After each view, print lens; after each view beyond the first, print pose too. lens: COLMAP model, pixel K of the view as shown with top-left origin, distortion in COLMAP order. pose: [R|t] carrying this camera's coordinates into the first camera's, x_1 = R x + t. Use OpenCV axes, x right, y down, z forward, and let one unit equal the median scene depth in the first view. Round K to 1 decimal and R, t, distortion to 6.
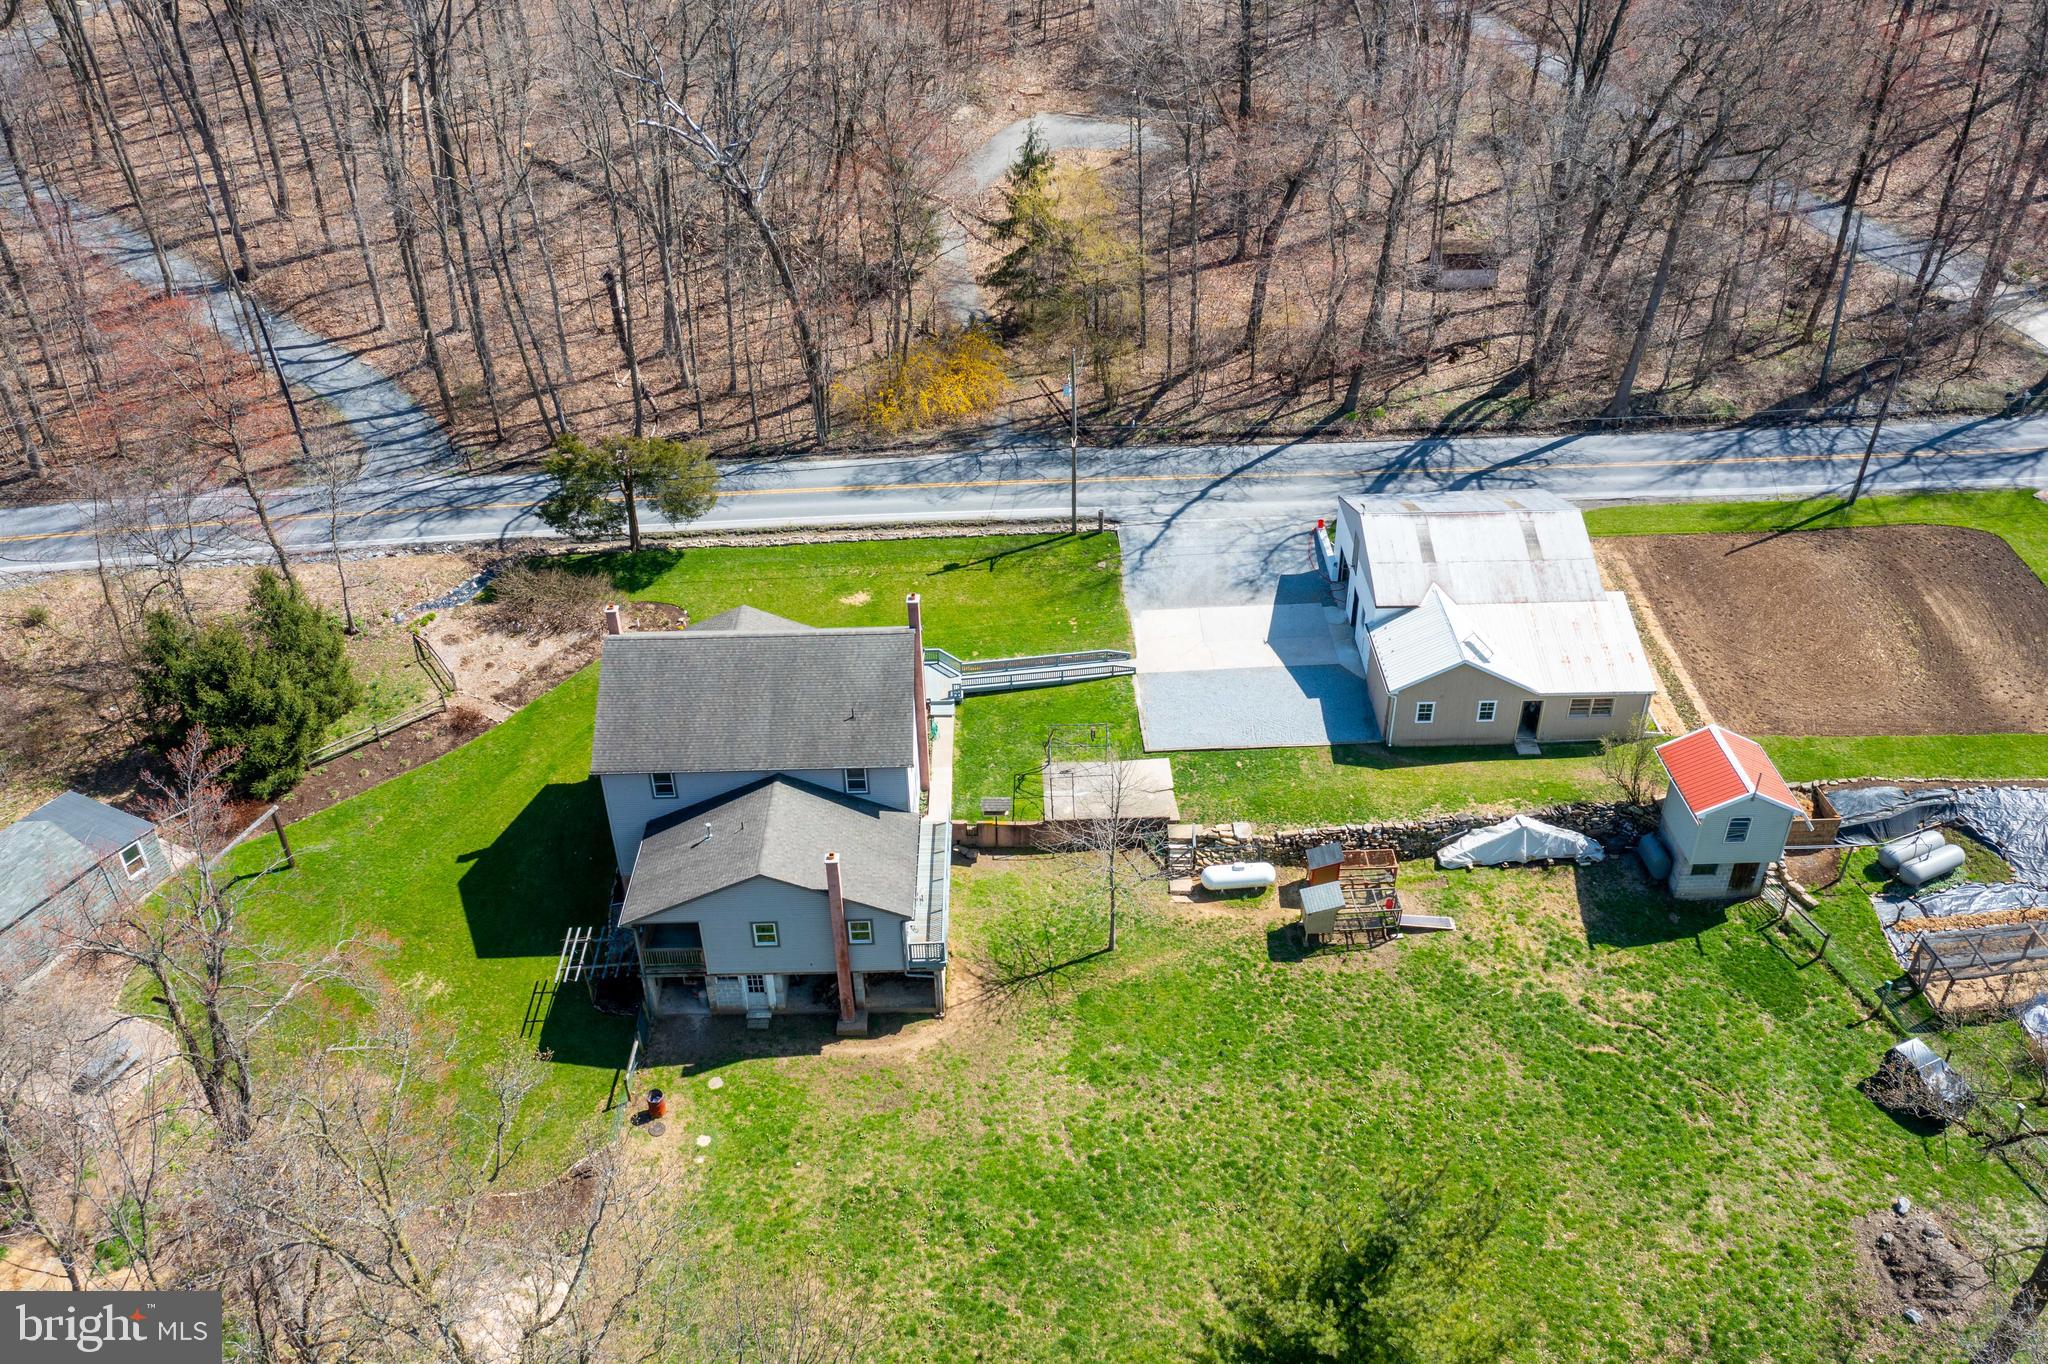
lens RADIAL K [[1640.1, 0, 1024.0], [0, 1640.1, 682.0], [0, 0, 1]] dist [-0.000129, 0.011858]
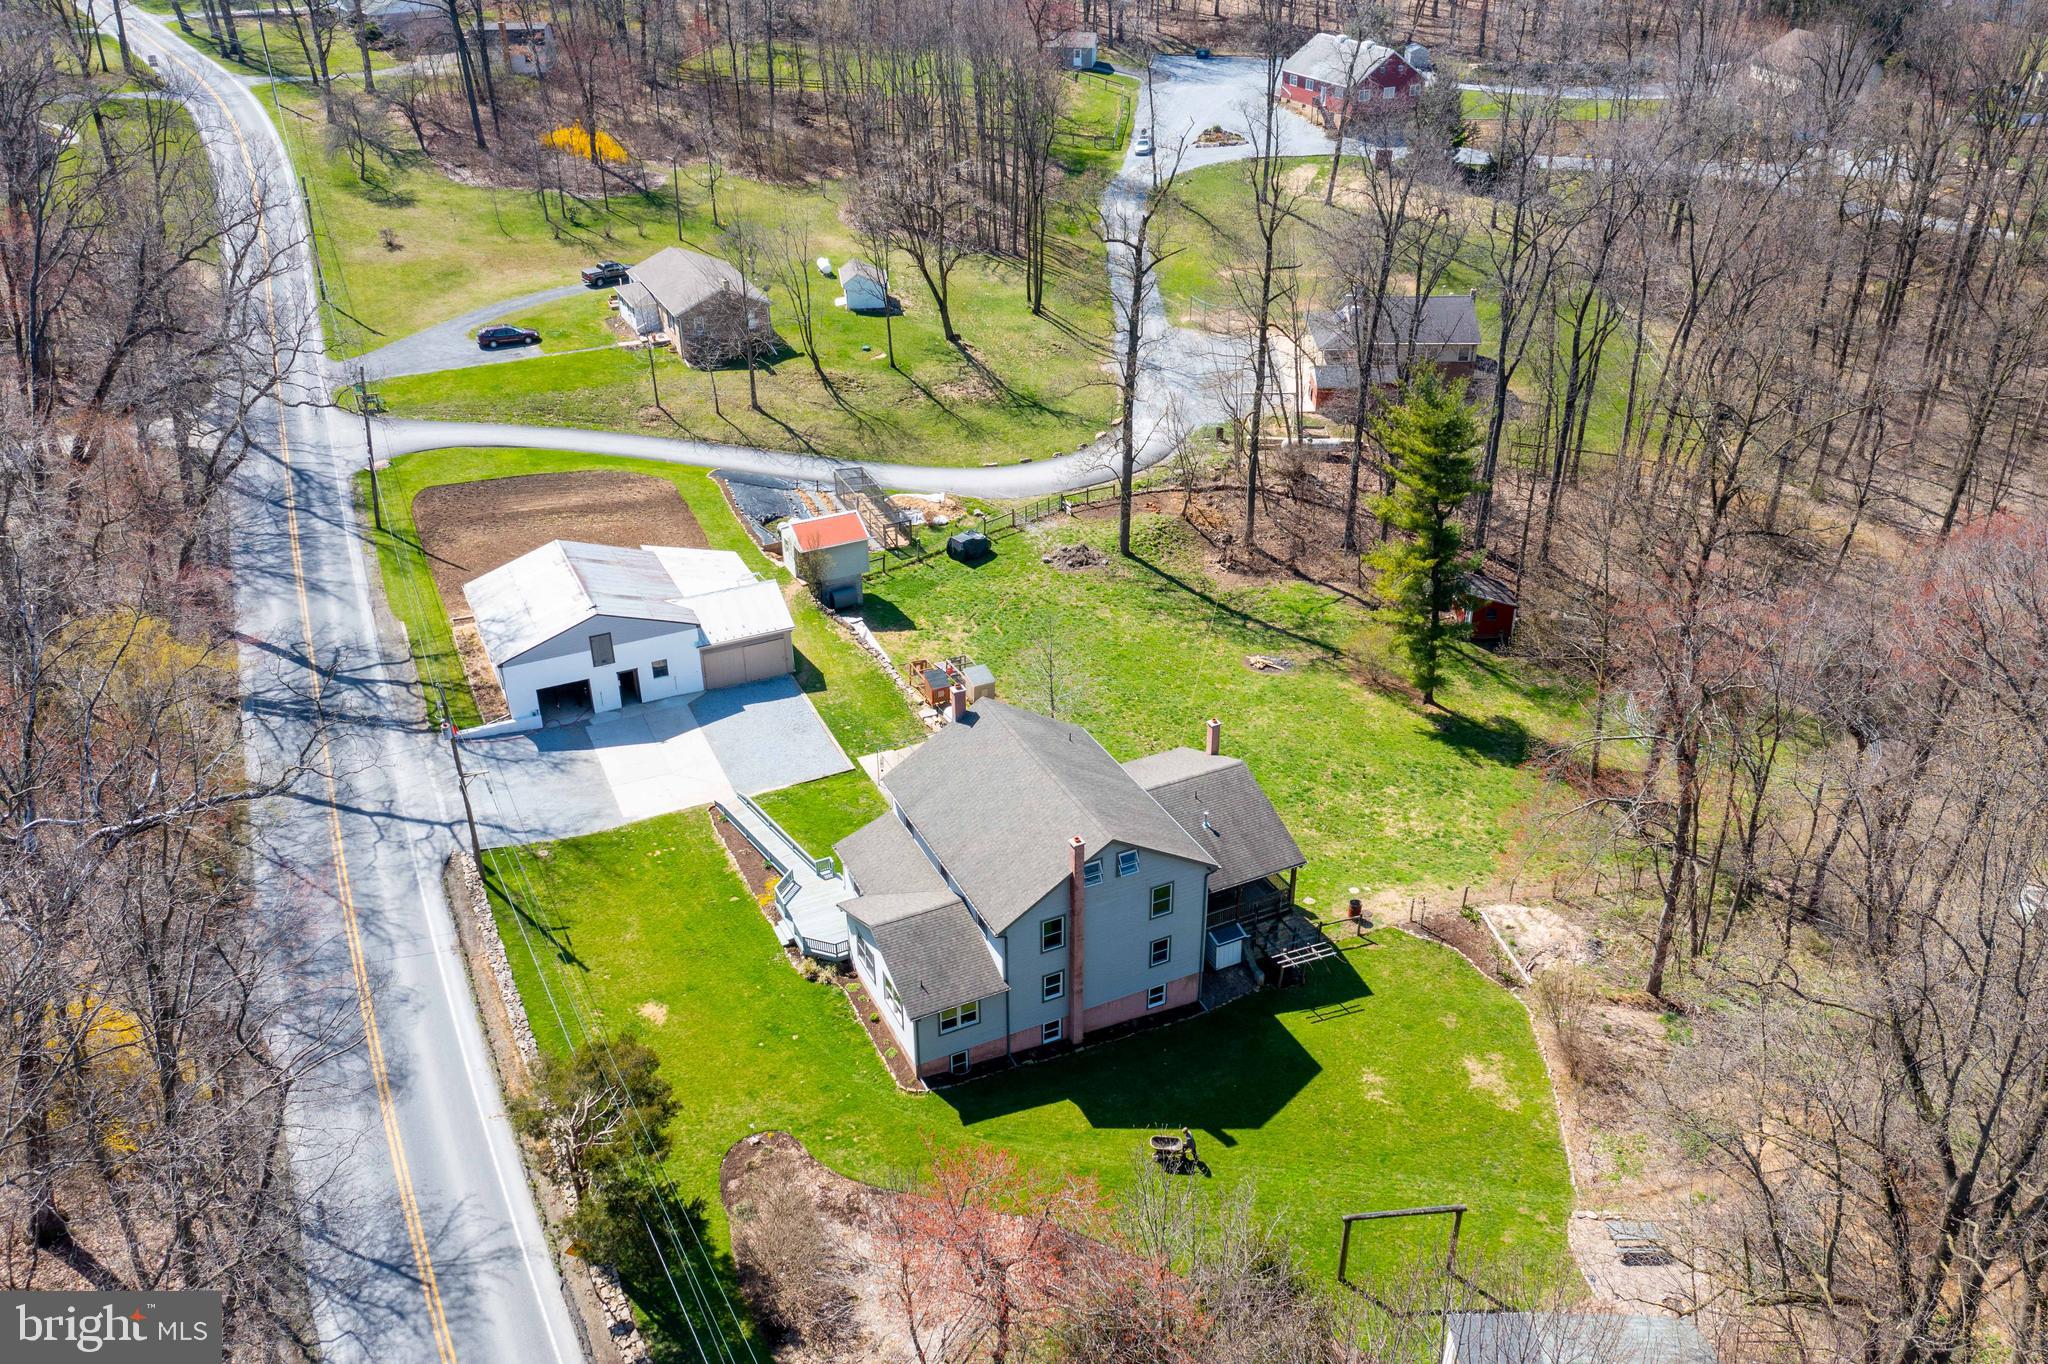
lens RADIAL K [[1640.1, 0, 1024.0], [0, 1640.1, 682.0], [0, 0, 1]] dist [-0.000129, 0.011858]
pose [[-0.418863, -0.426403, 0.801707, -0.736408], [0.518312, 0.612663, 0.596655, -0.523448], [-0.745592, 0.665451, -0.035612, 0.762976]]
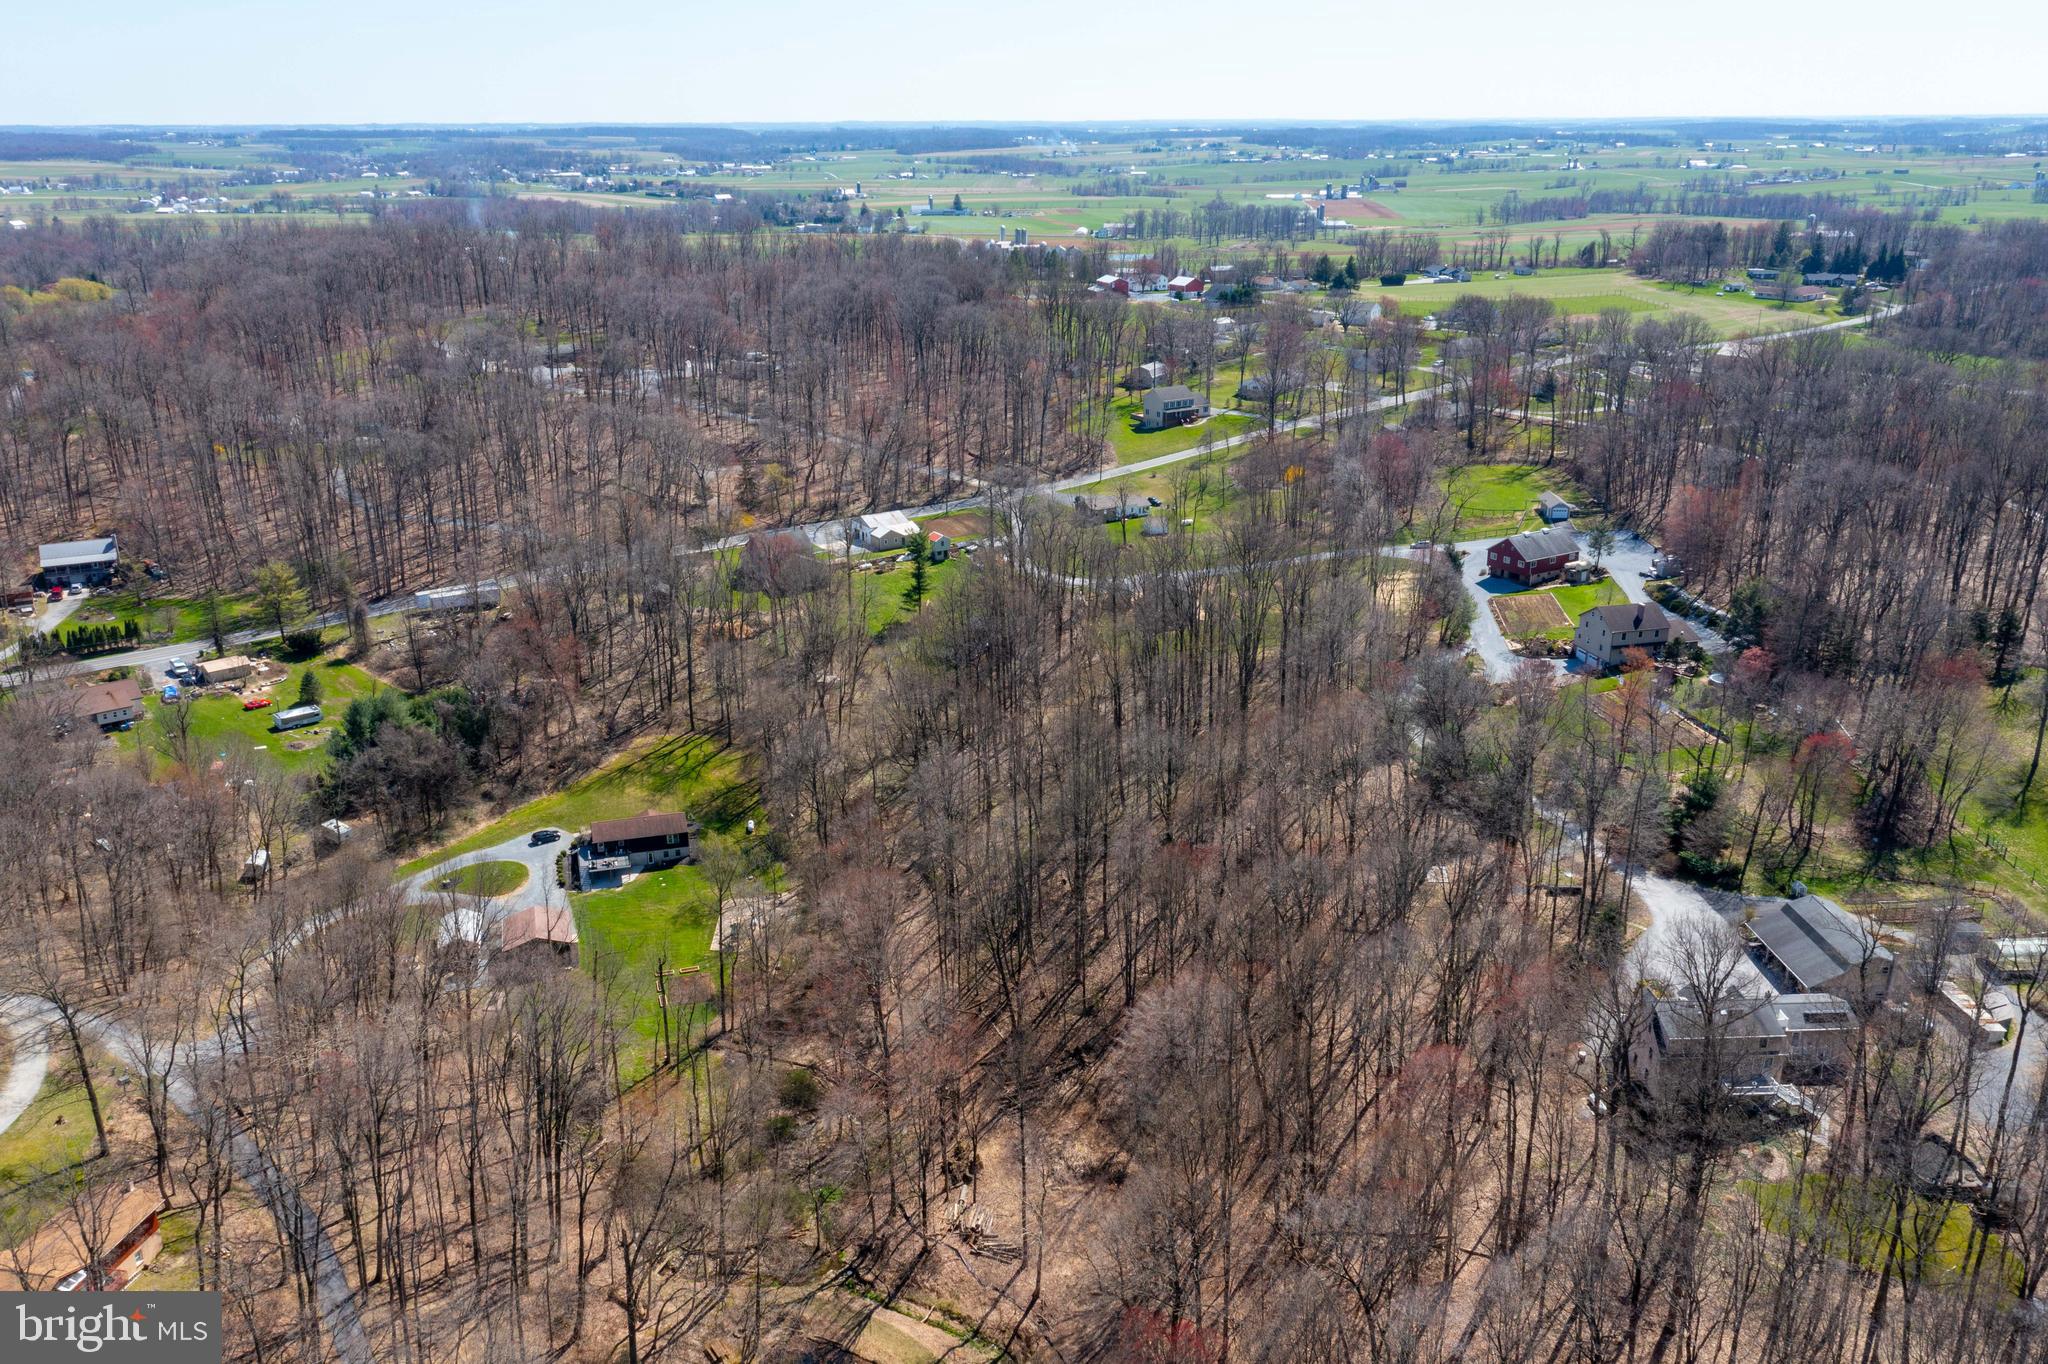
lens RADIAL K [[1640.1, 0, 1024.0], [0, 1640.1, 682.0], [0, 0, 1]] dist [-0.000129, 0.011858]
pose [[0.859095, -0.156066, 0.487442, -1.689554], [0.275348, 0.943741, -0.183129, 1.279721], [-0.431438, 0.291542, 0.853736, -2.997049]]
